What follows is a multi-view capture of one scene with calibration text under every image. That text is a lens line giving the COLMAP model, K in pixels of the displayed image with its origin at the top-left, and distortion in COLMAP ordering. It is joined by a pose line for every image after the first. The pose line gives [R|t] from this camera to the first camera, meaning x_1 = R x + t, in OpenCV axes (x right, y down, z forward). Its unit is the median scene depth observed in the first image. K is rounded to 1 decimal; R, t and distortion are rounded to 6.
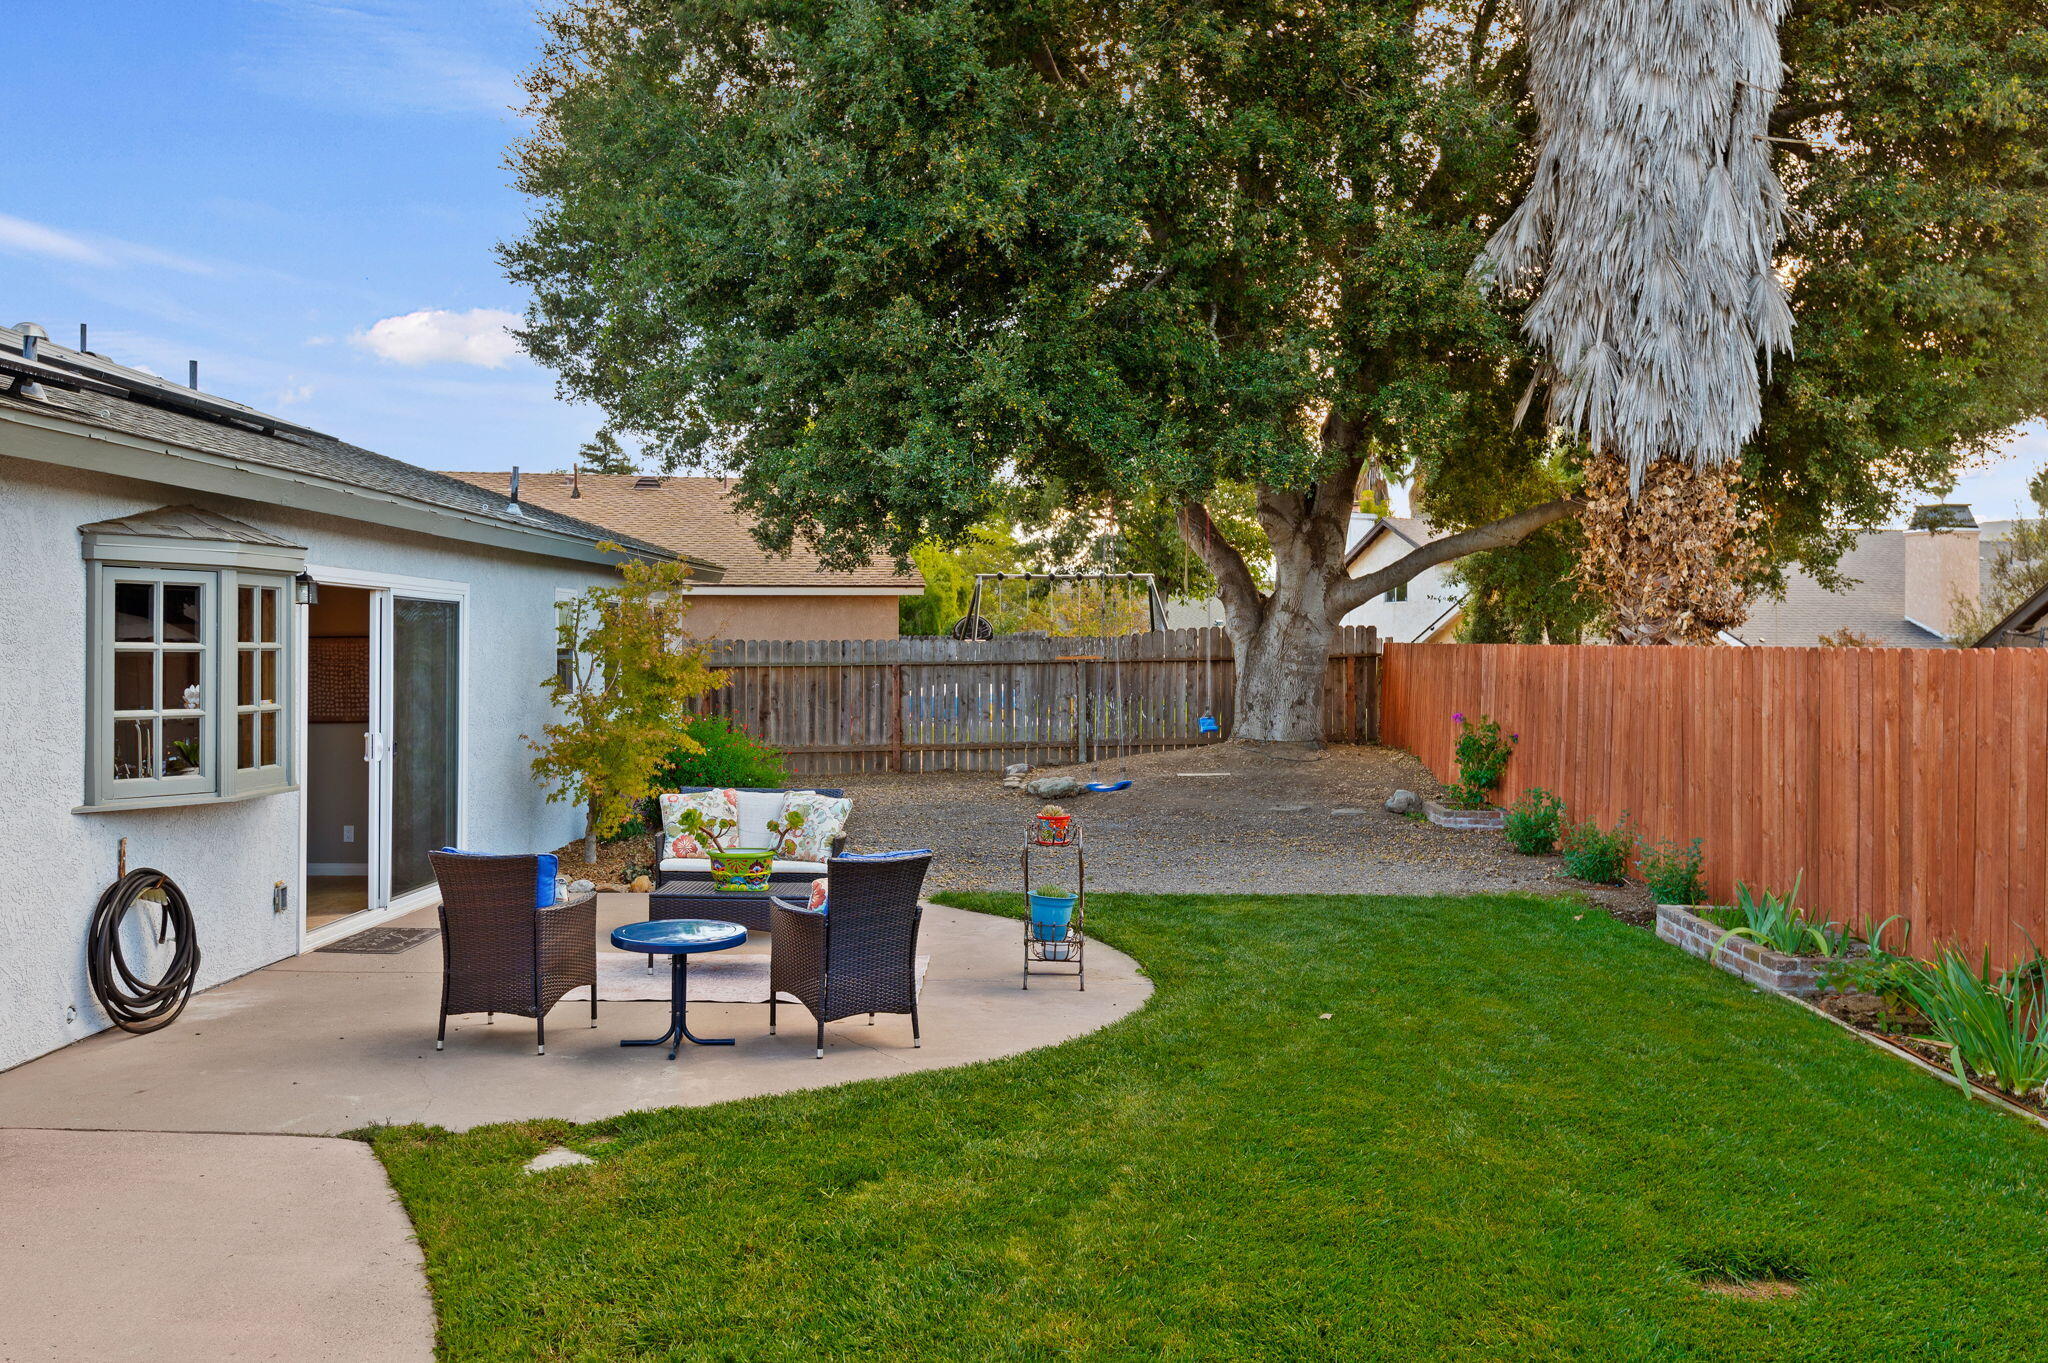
lens RADIAL K [[1632.6, 0, 1023.9], [0, 1632.6, 660.3], [0, 0, 1]] dist [0.010819, 0.000224]
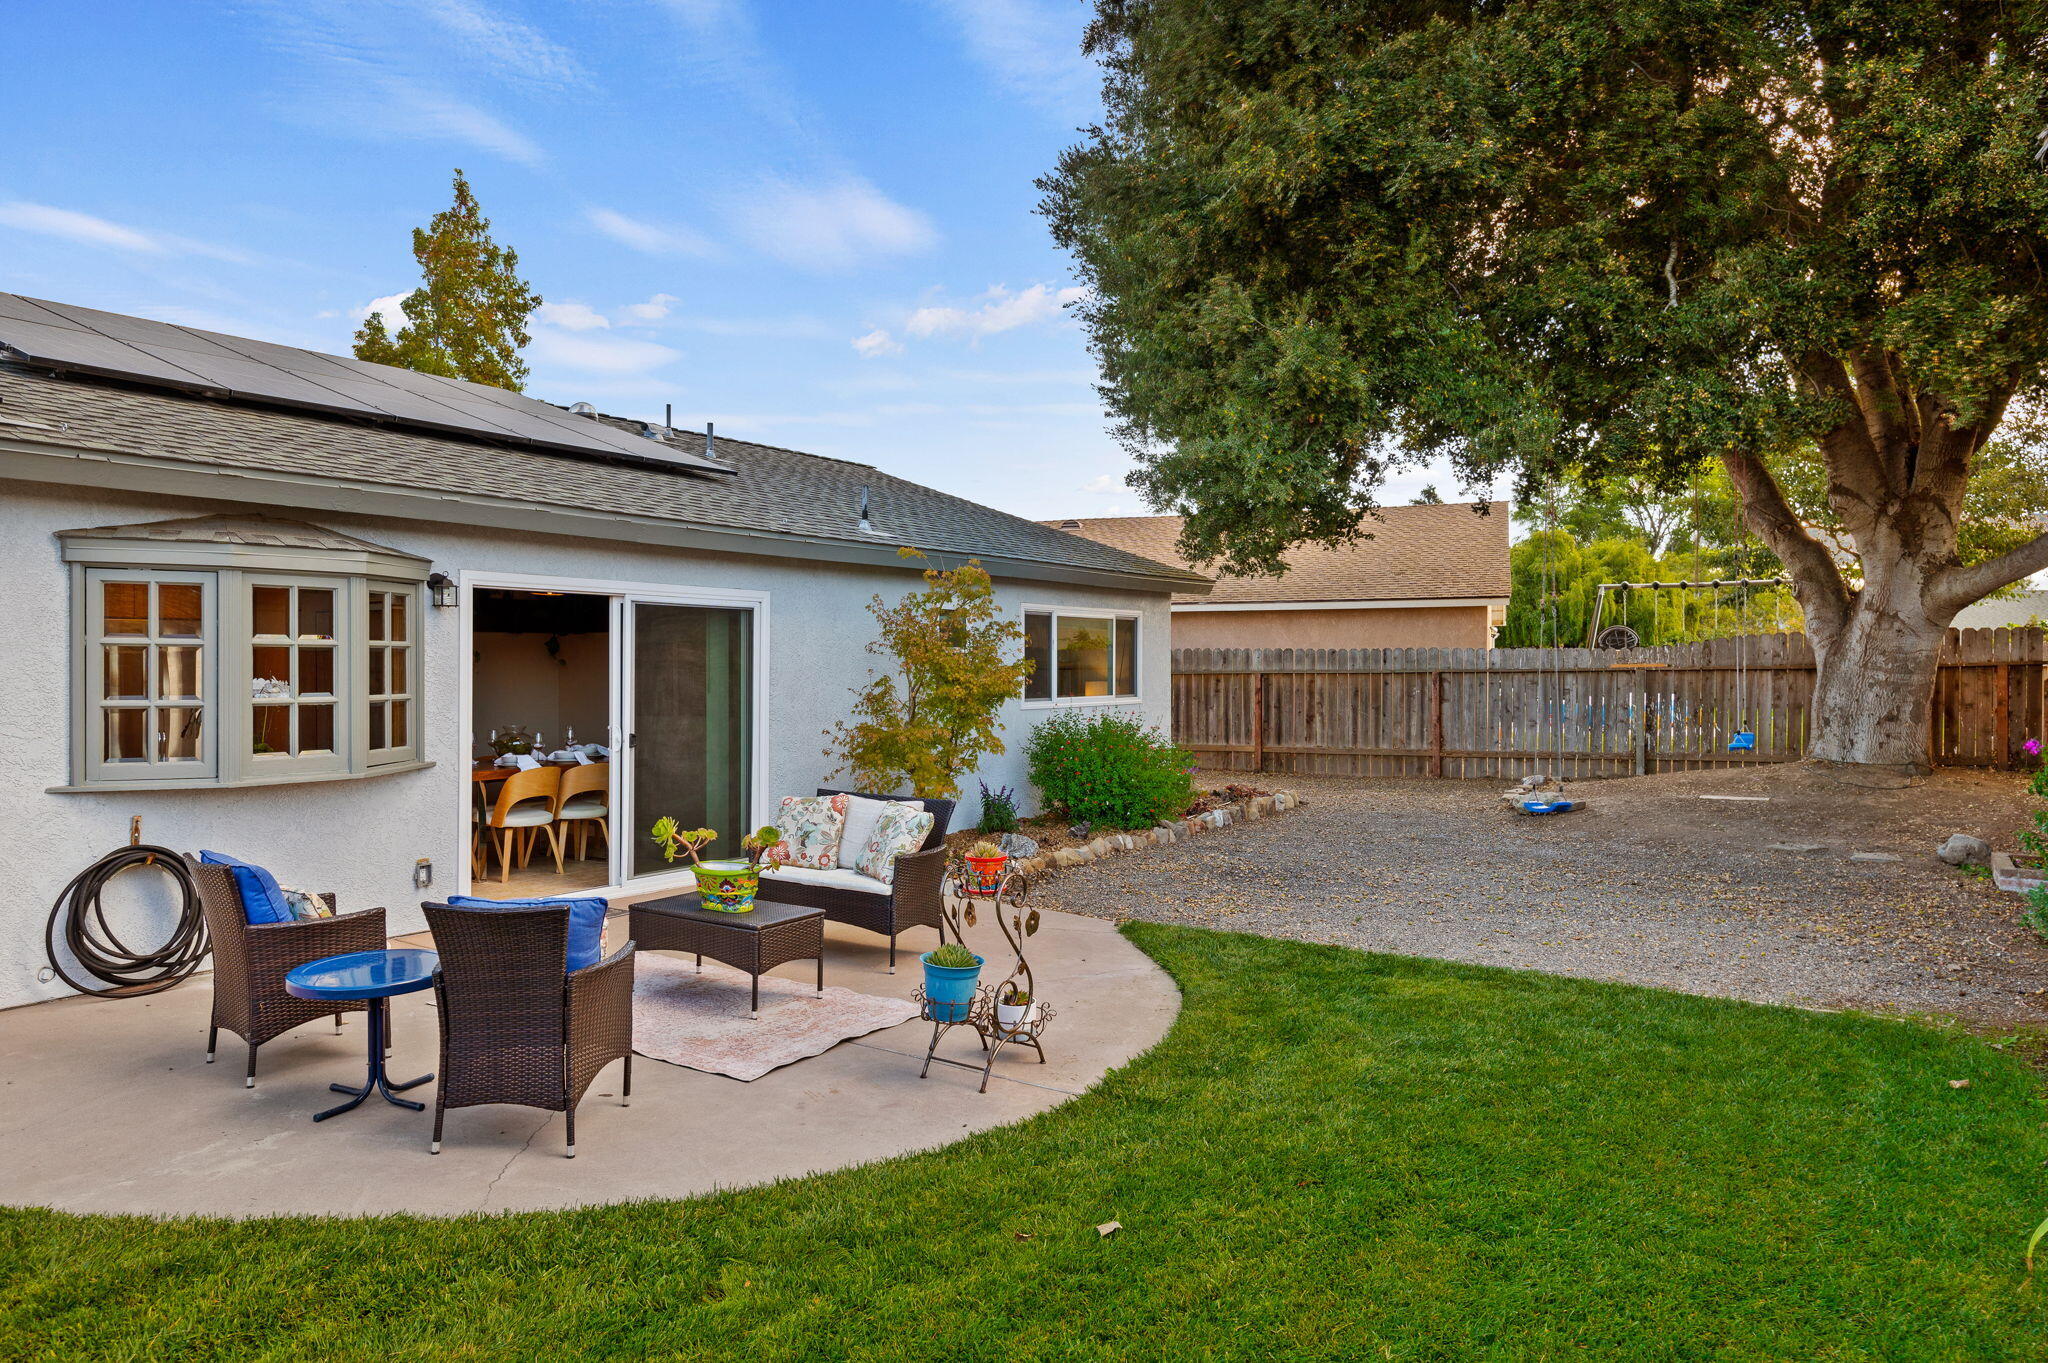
lens RADIAL K [[1280.9, 0, 1024.0], [0, 1280.9, 681.5], [0, 0, 1]] dist [0.049203, -0.043770]
pose [[0.850243, 0.008047, -0.526329, 0.141293], [-0.004076, 0.999954, 0.008704, 0.002808], [0.526374, -0.005256, 0.850237, 0.196367]]
